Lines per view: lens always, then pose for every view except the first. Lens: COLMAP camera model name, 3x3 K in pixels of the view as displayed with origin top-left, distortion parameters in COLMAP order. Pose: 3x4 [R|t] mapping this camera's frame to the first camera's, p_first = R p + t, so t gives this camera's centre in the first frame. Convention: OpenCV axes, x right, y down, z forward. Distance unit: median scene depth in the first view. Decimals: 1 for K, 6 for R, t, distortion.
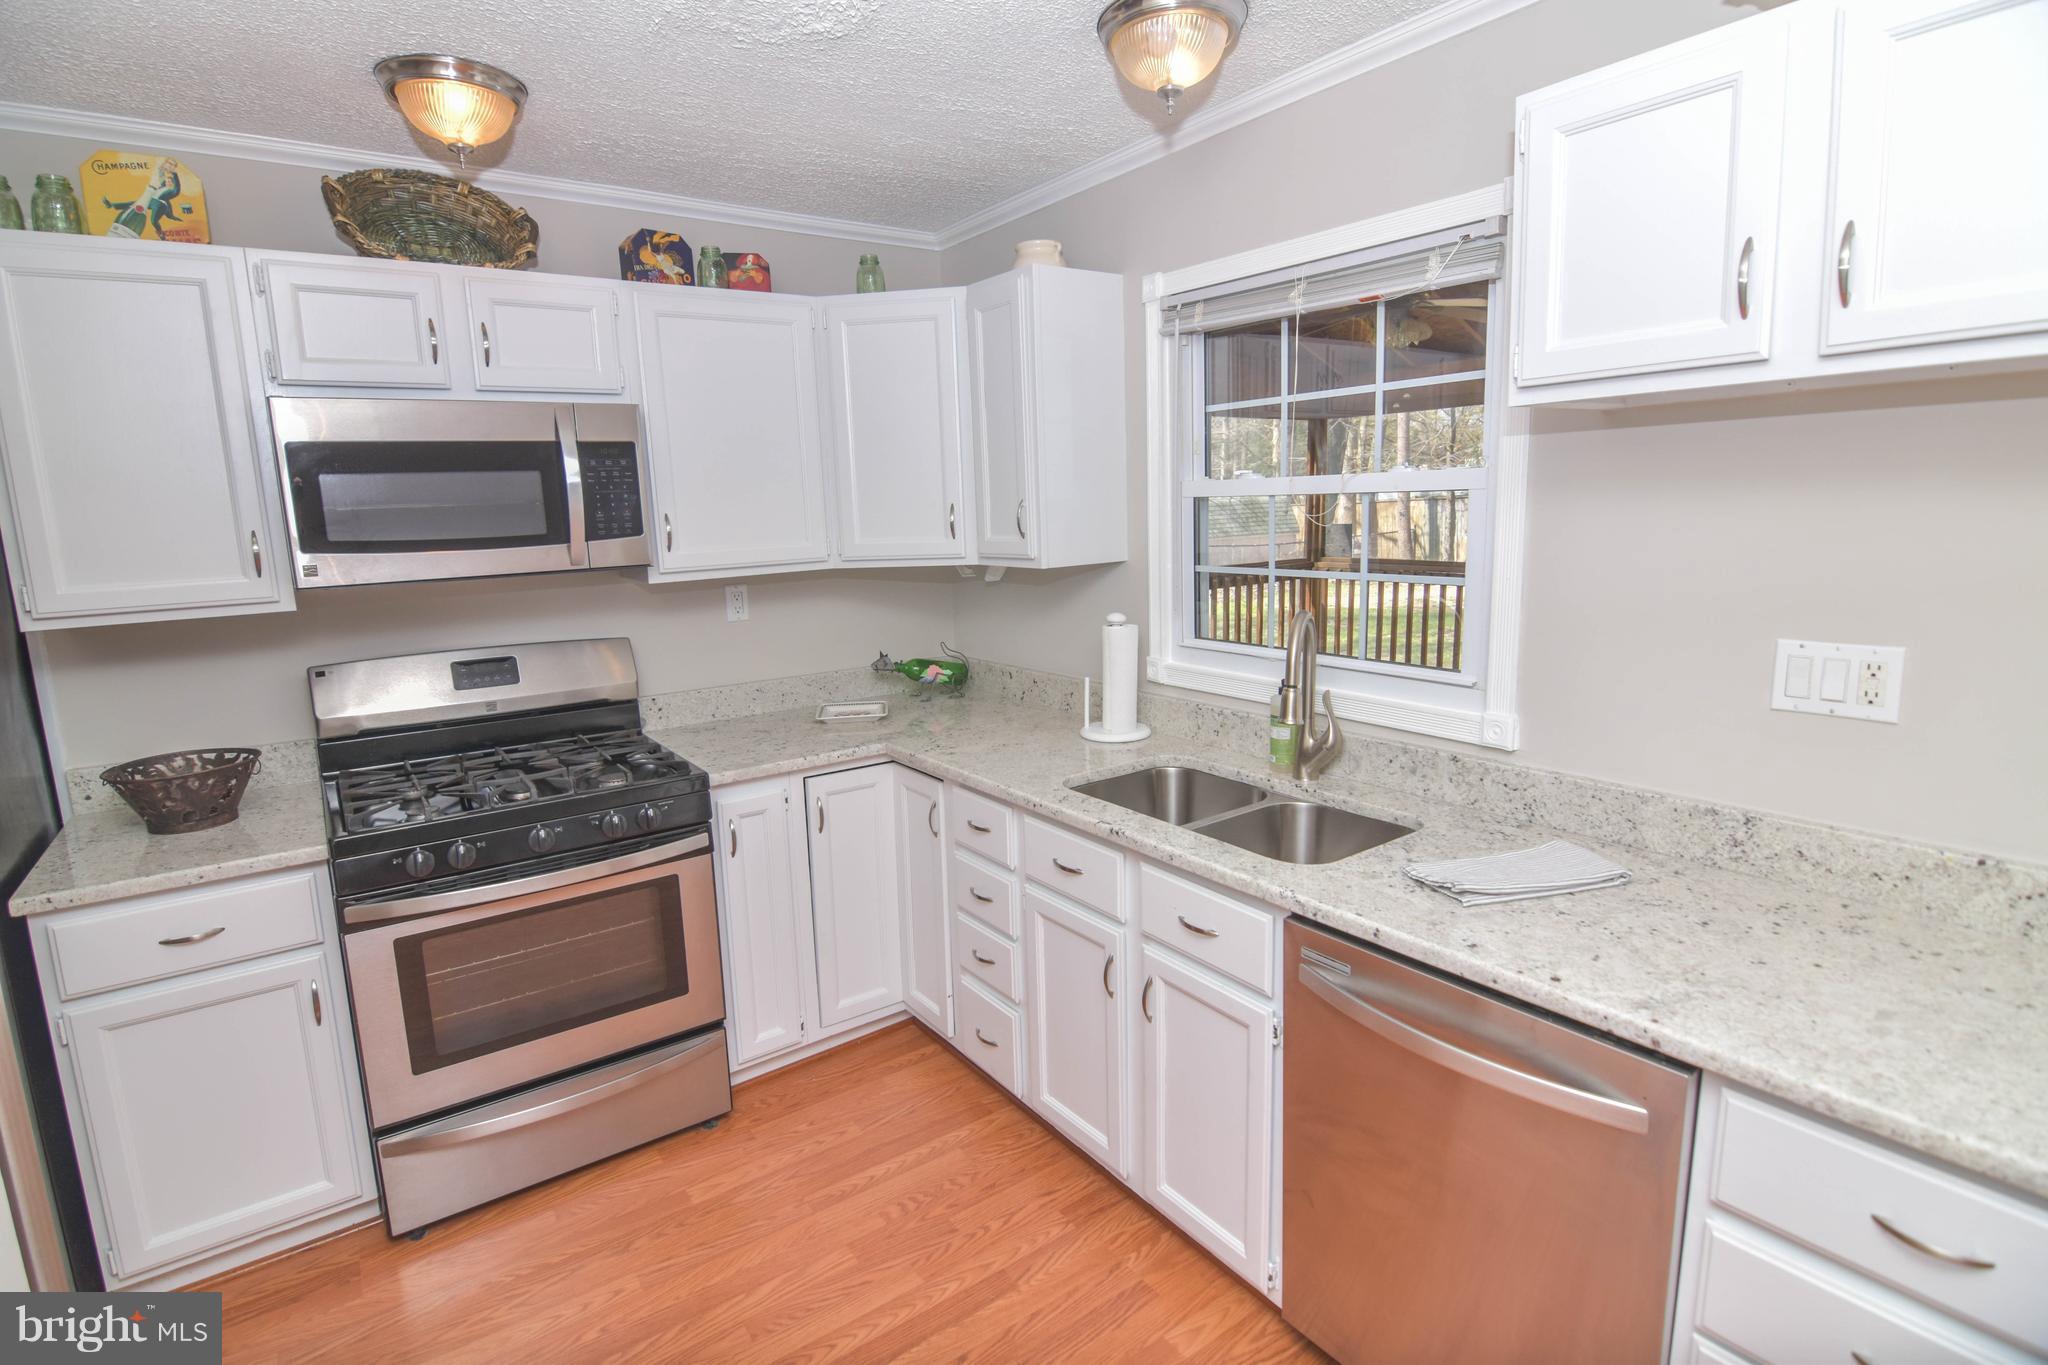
lens RADIAL K [[993.2, 0, 1015.7], [0, 993.2, 669.0], [0, 0, 1]] dist [-0.002157, -0.010980]
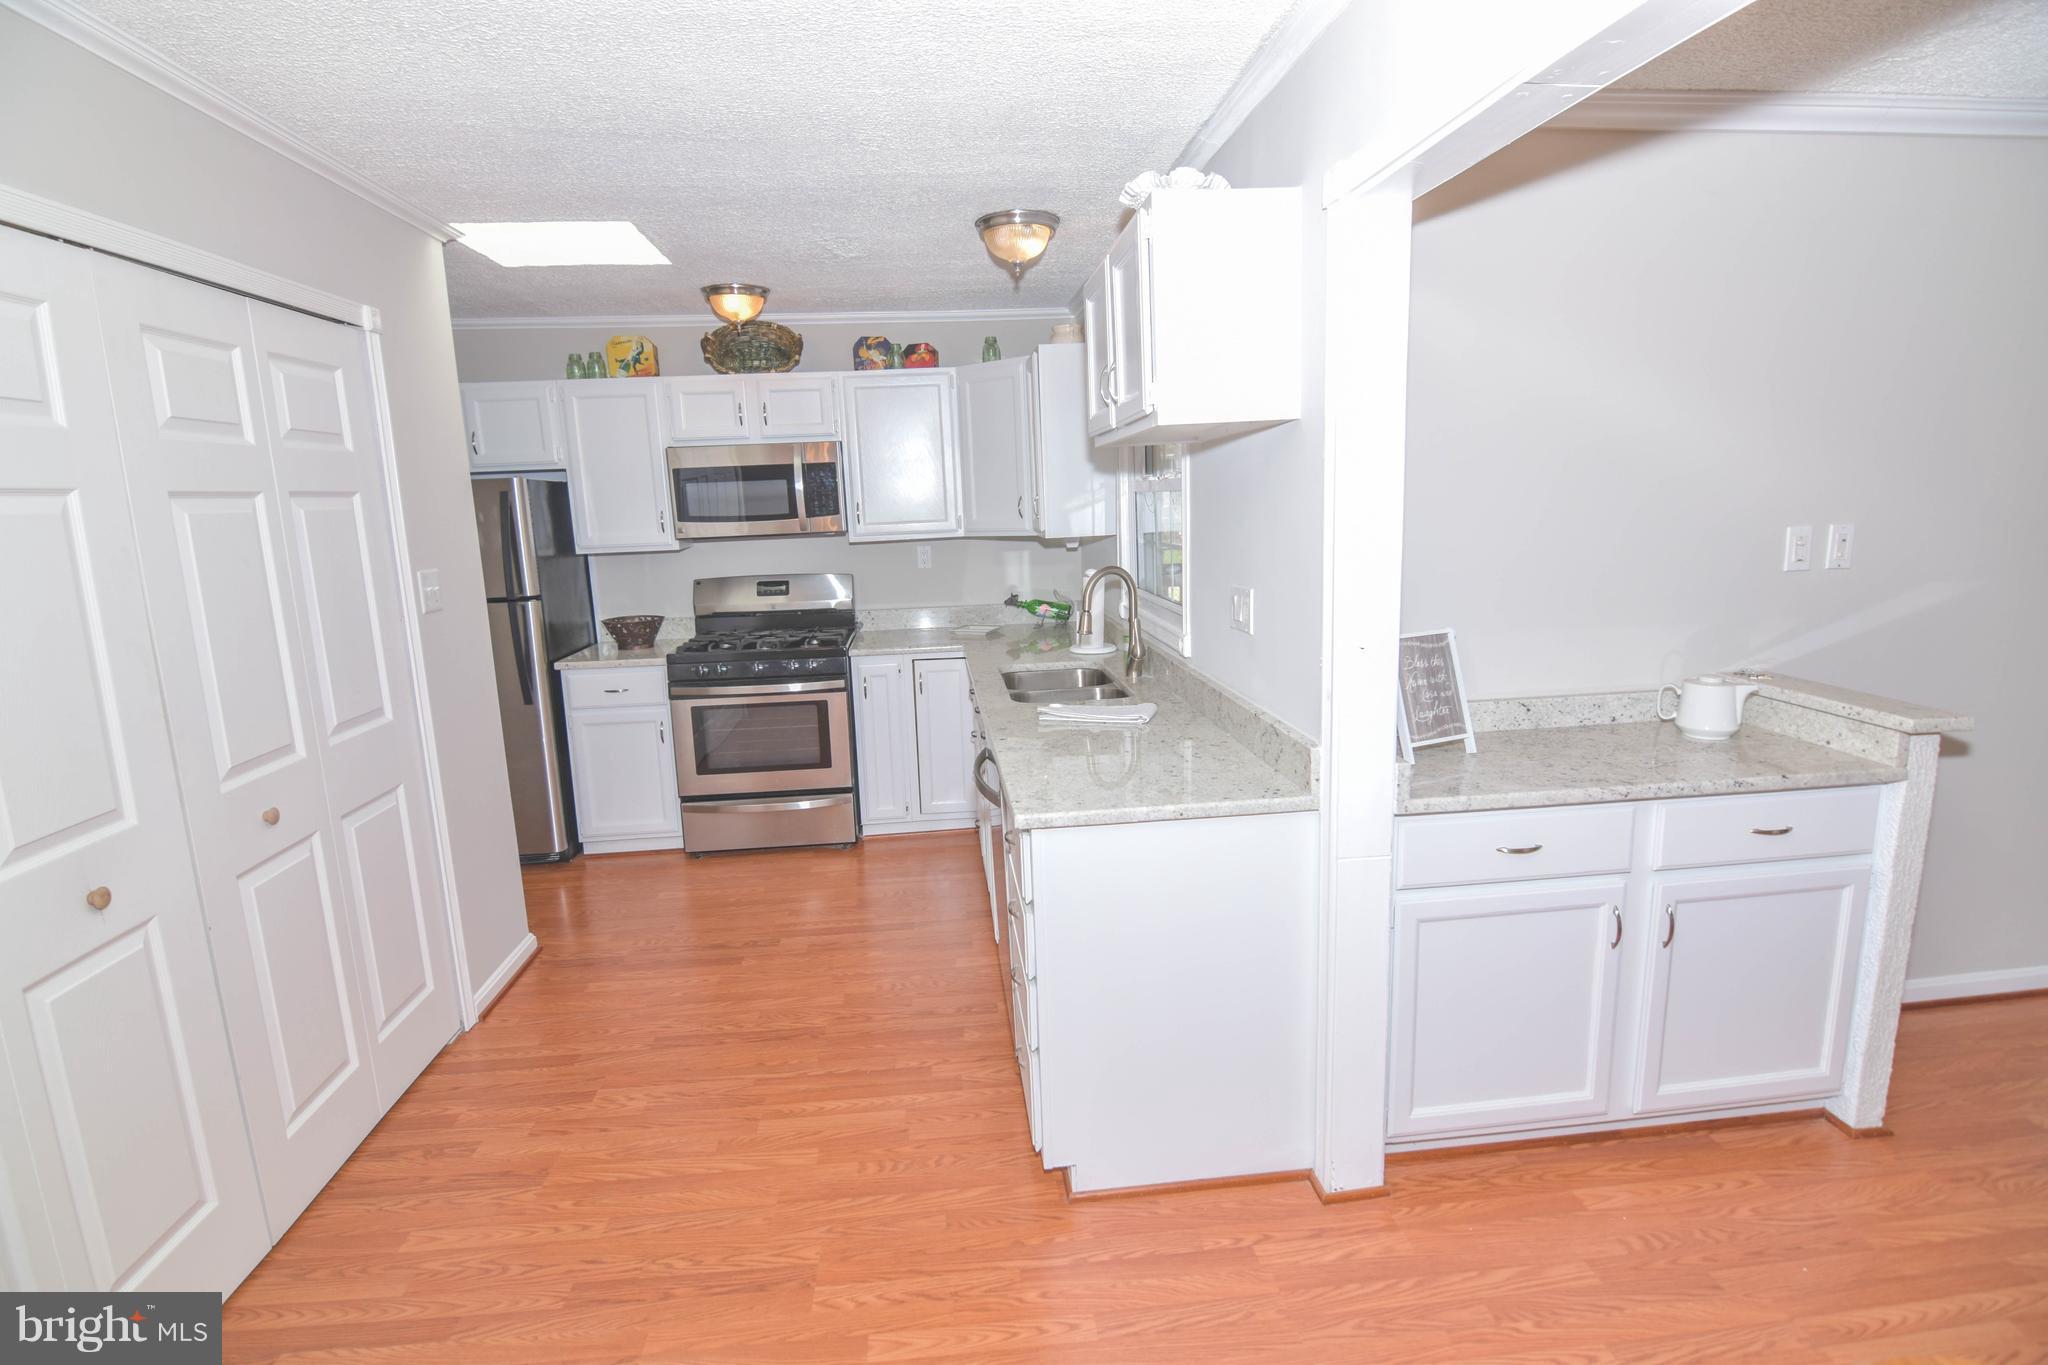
lens RADIAL K [[993.2, 0, 1015.7], [0, 993.2, 669.0], [0, 0, 1]] dist [-0.002157, -0.010980]
pose [[0.868734, 0.085474, -0.487847, 0.838133], [-0.074202, 0.996340, 0.042429, 0.045055], [0.489688, -0.000660, 0.871897, -0.423934]]
